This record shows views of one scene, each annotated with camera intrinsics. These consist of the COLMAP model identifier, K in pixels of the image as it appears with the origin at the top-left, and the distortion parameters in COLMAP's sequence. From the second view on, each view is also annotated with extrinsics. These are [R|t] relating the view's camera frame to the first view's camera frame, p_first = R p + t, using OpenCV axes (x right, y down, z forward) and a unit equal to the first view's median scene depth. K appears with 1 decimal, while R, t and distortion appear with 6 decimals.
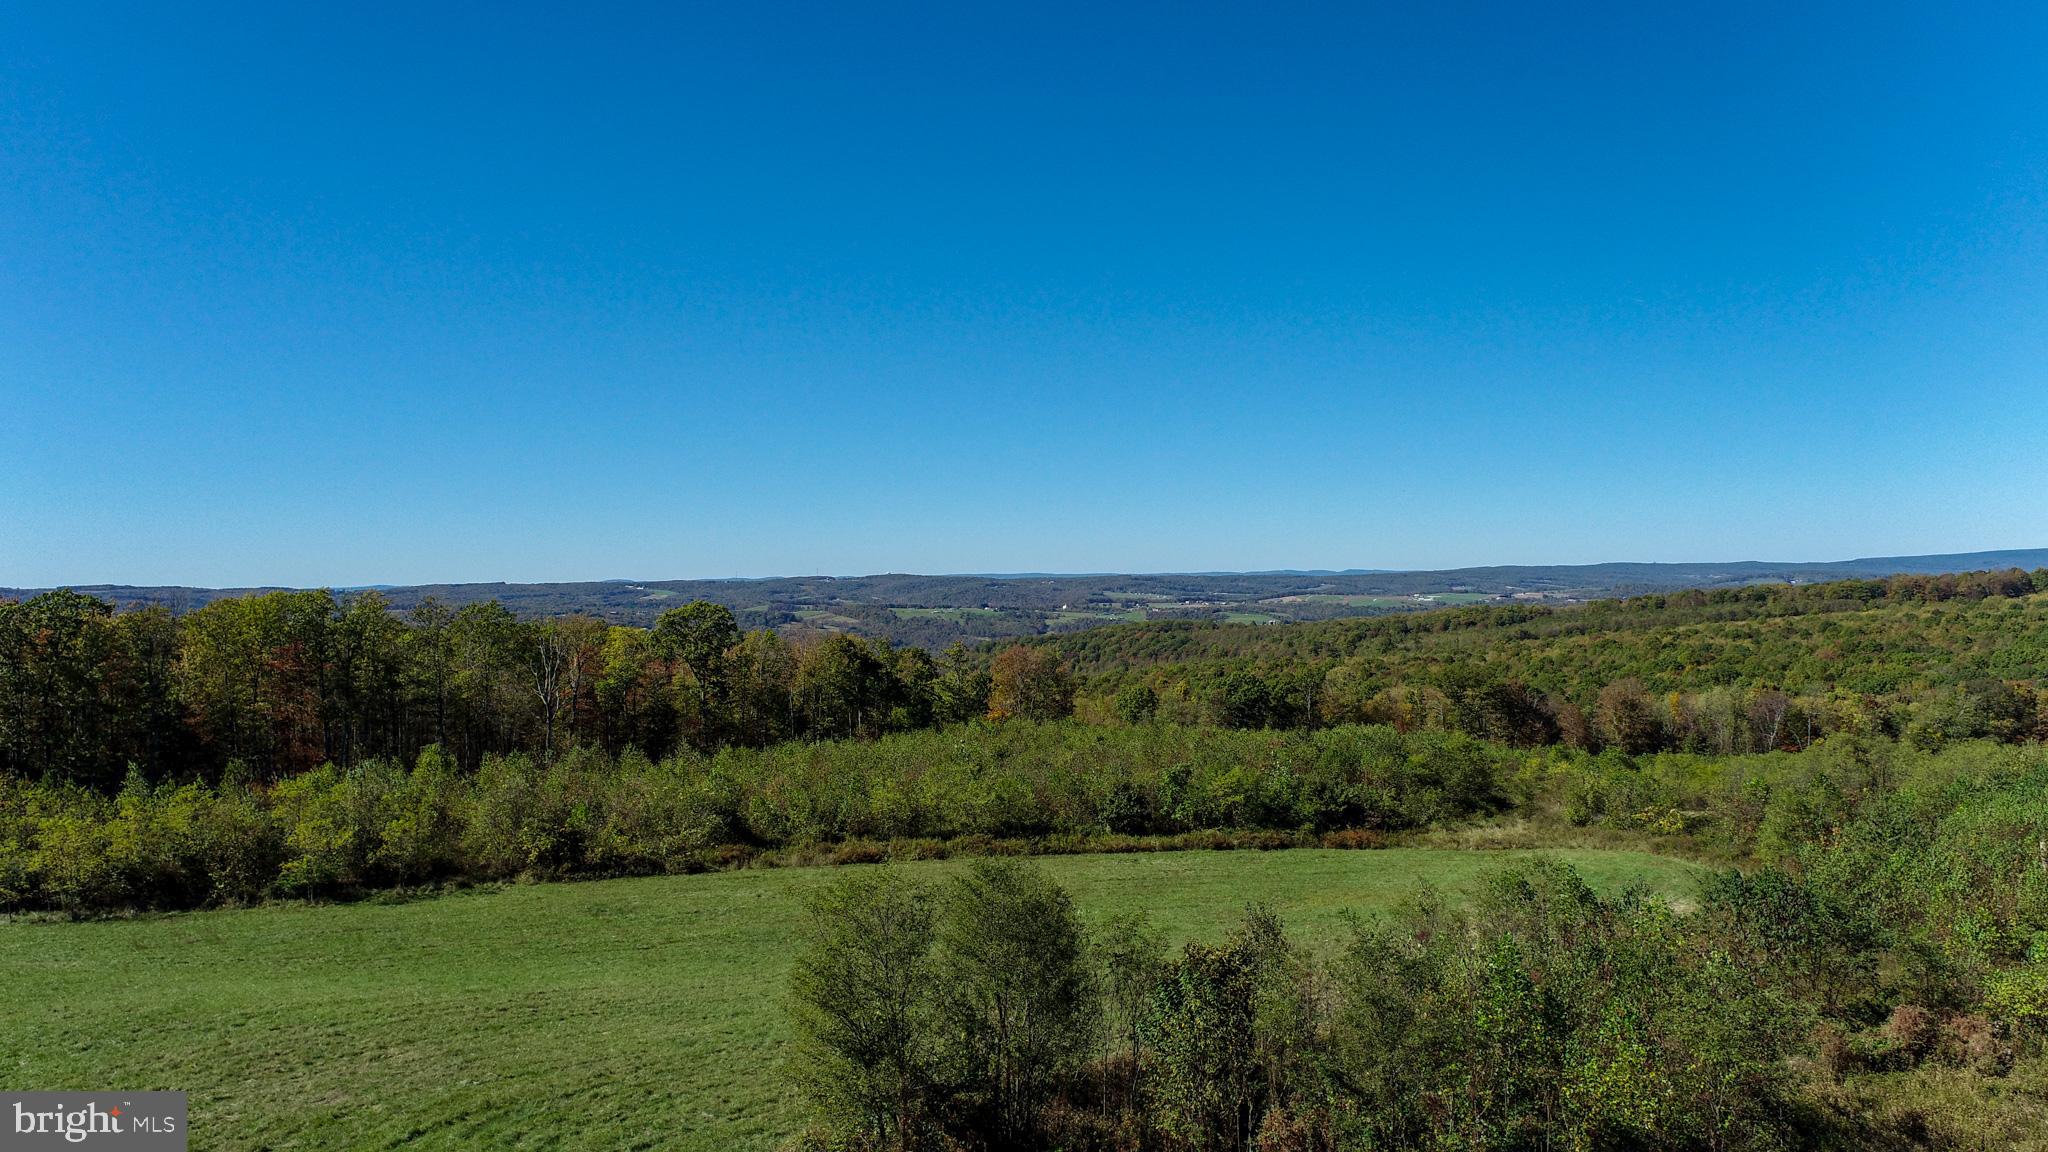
lens RADIAL K [[1378.5, 0, 1024.0], [0, 1378.5, 576.0], [0, 0, 1]] dist [-0.016562, 0.006960]
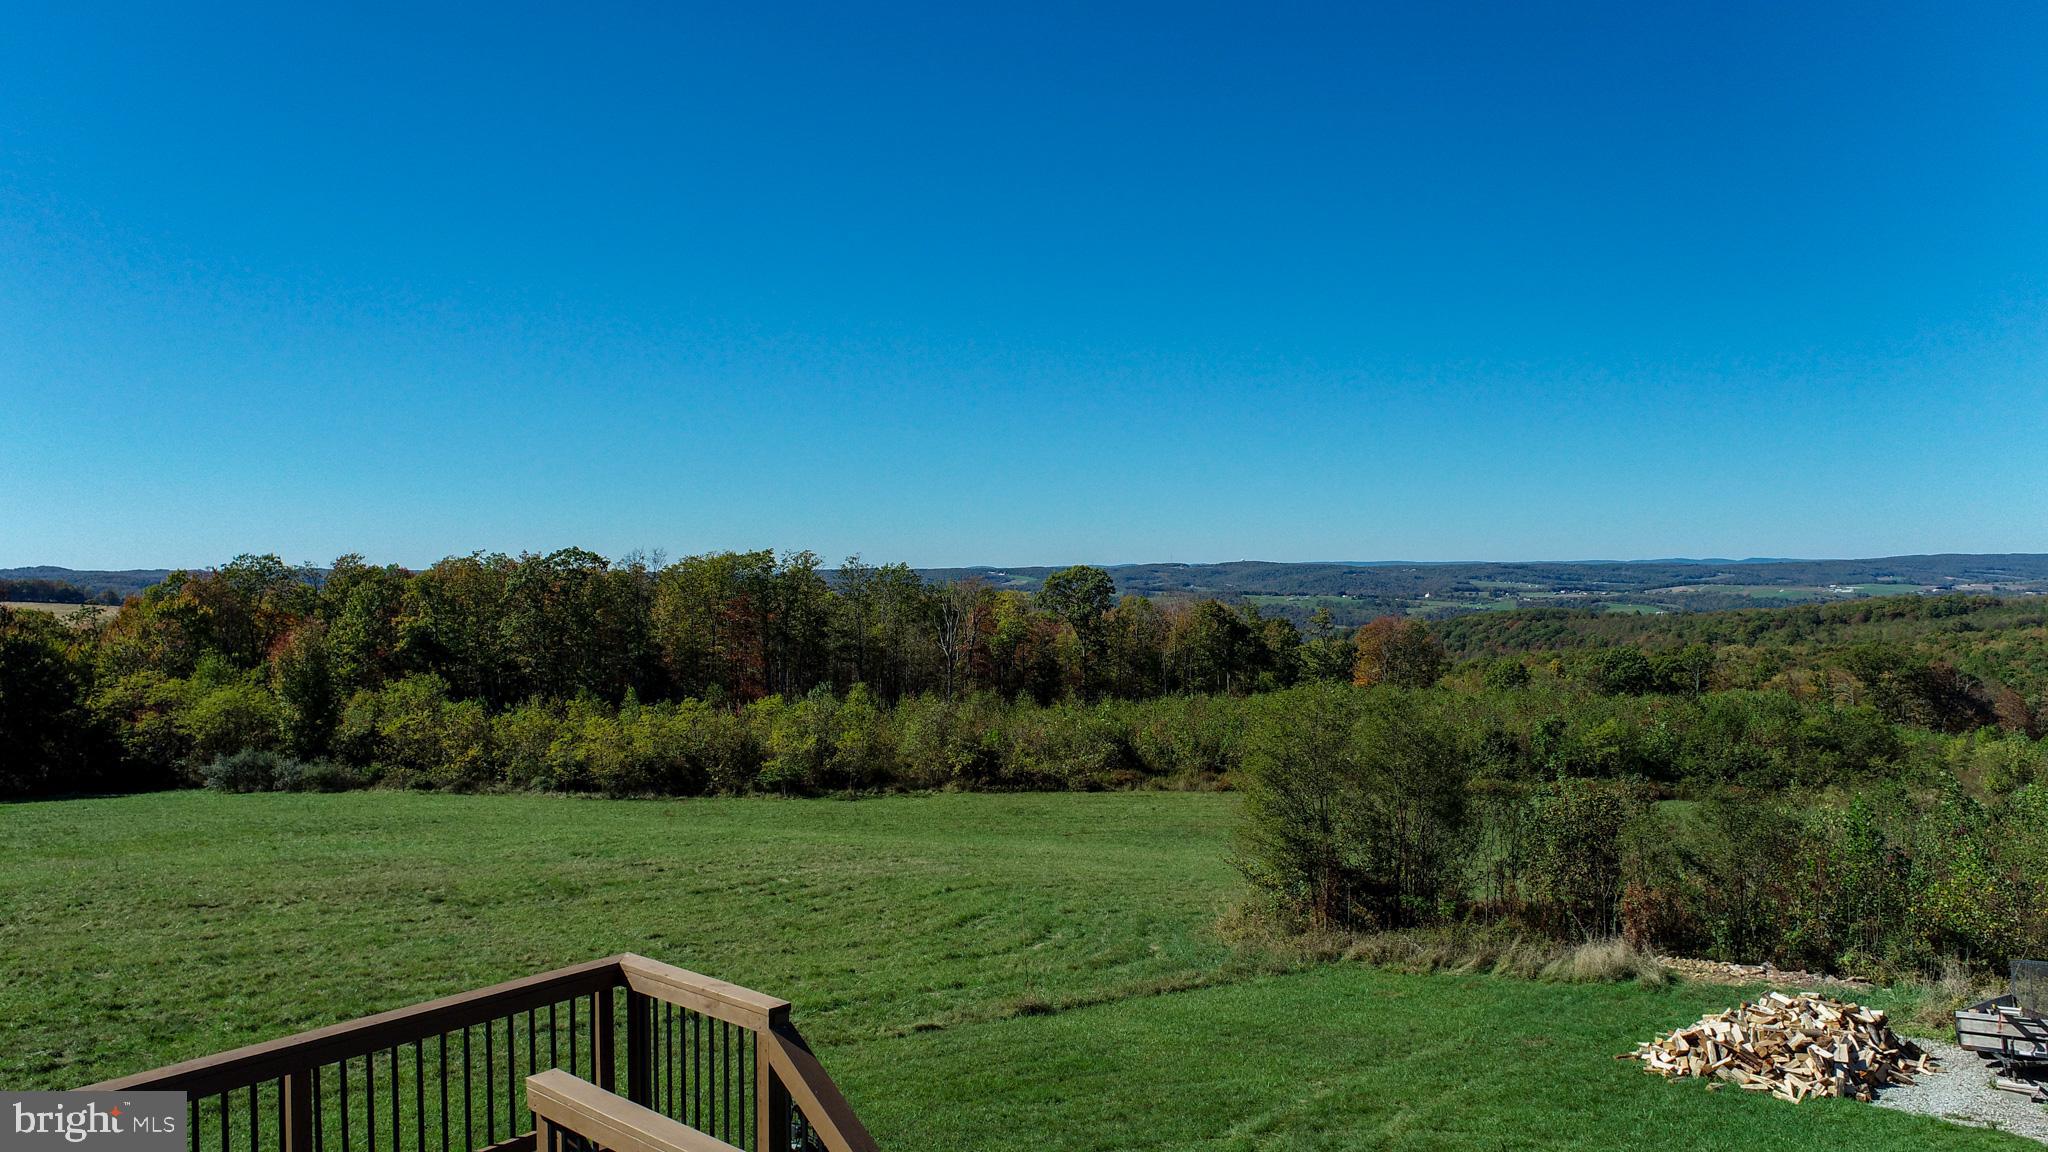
lens RADIAL K [[1378.5, 0, 1024.0], [0, 1378.5, 576.0], [0, 0, 1]] dist [-0.016562, 0.006960]
pose [[0.967576, 0.005073, -0.252529, -0.006055], [-0.002798, 0.999952, 0.009368, 0.015598], [0.252564, -0.008357, 0.967544, -0.051750]]
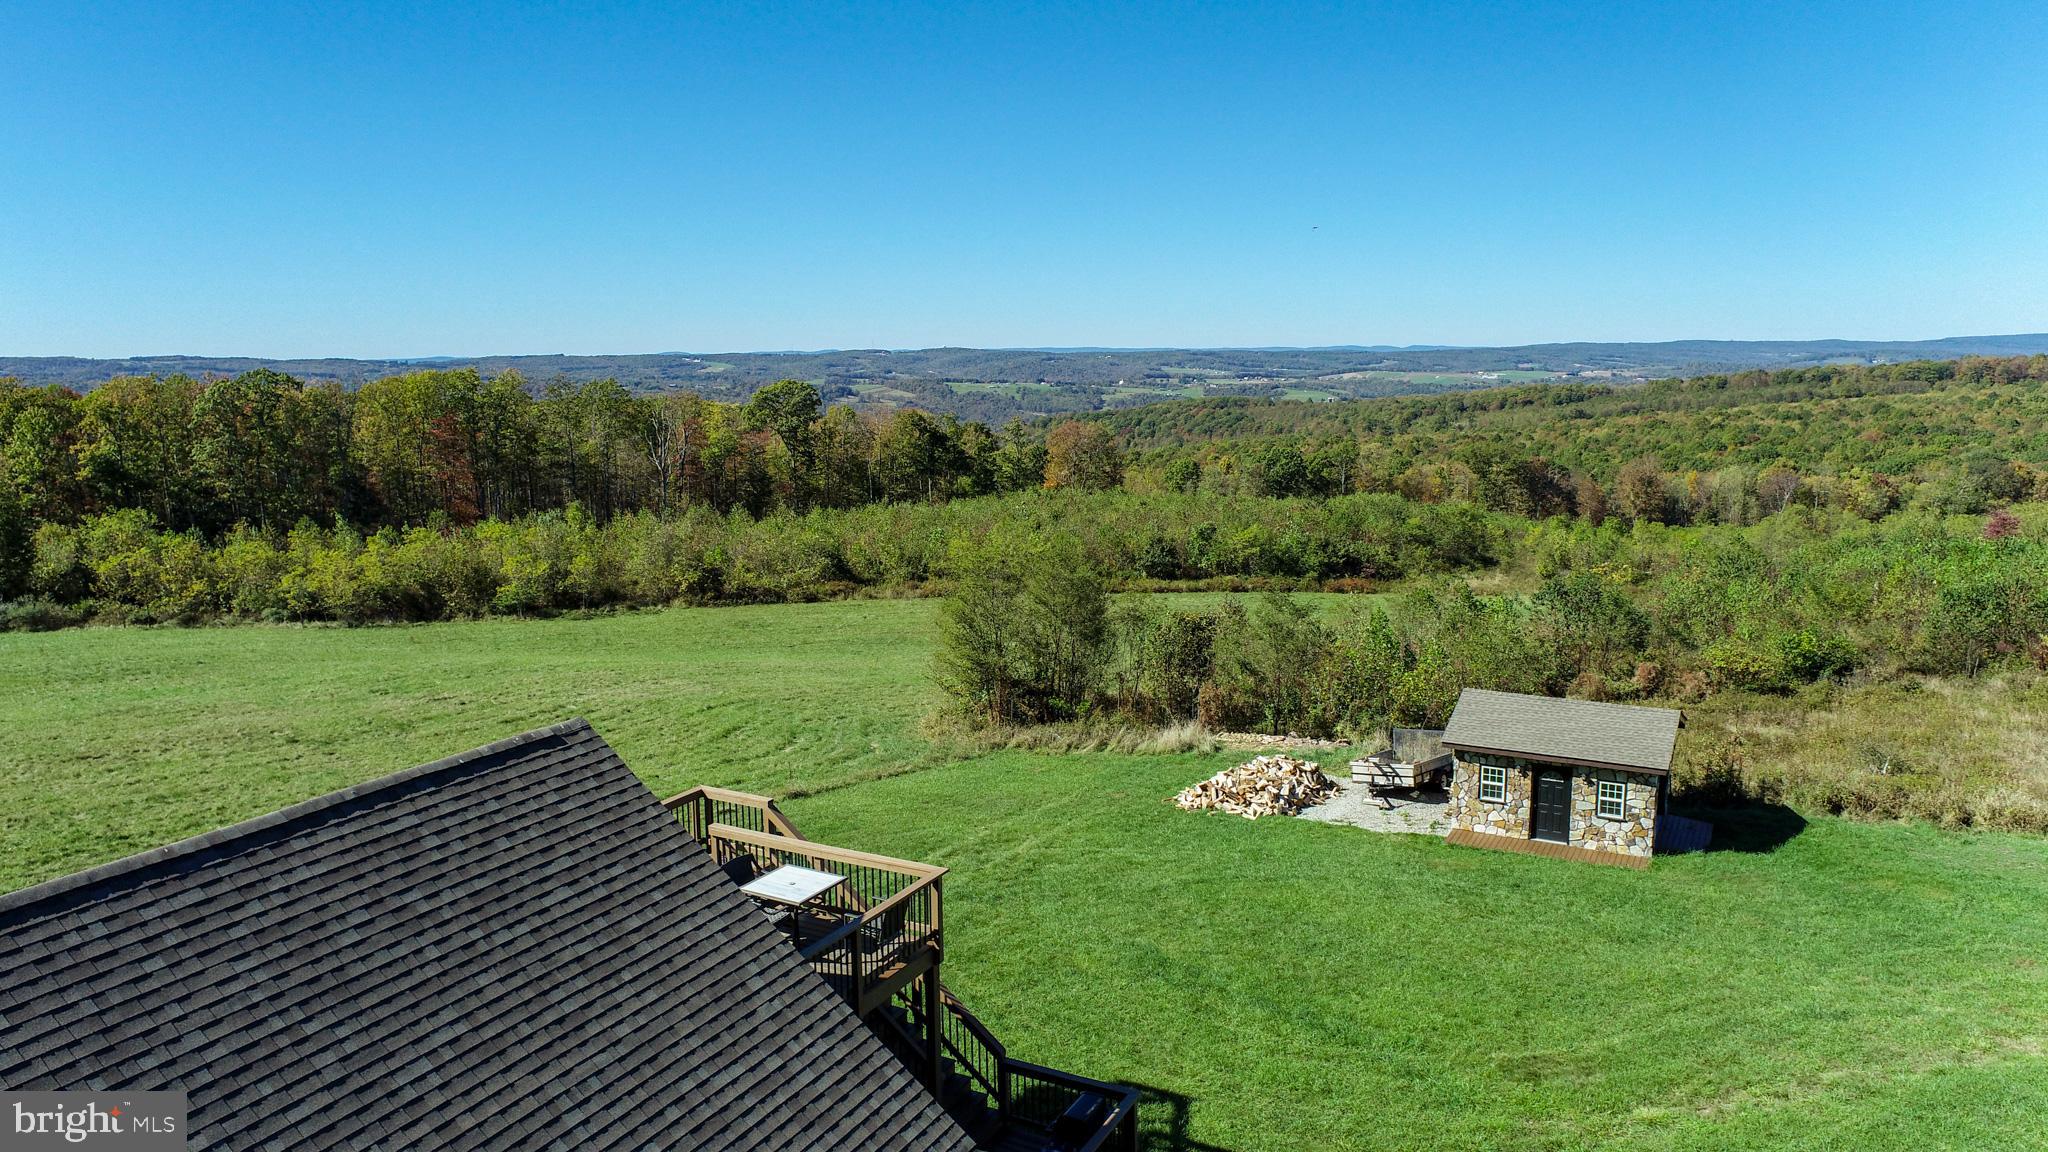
lens RADIAL K [[1378.2, 0, 1022.9], [0, 1378.2, 575.3], [0, 0, 1]] dist [-0.016342, 0.006379]
pose [[0.999127, 0.011519, -0.040145, 0.001944], [-0.004887, 0.986851, 0.161557, -0.005938], [0.041478, -0.161219, 0.986047, -0.116035]]
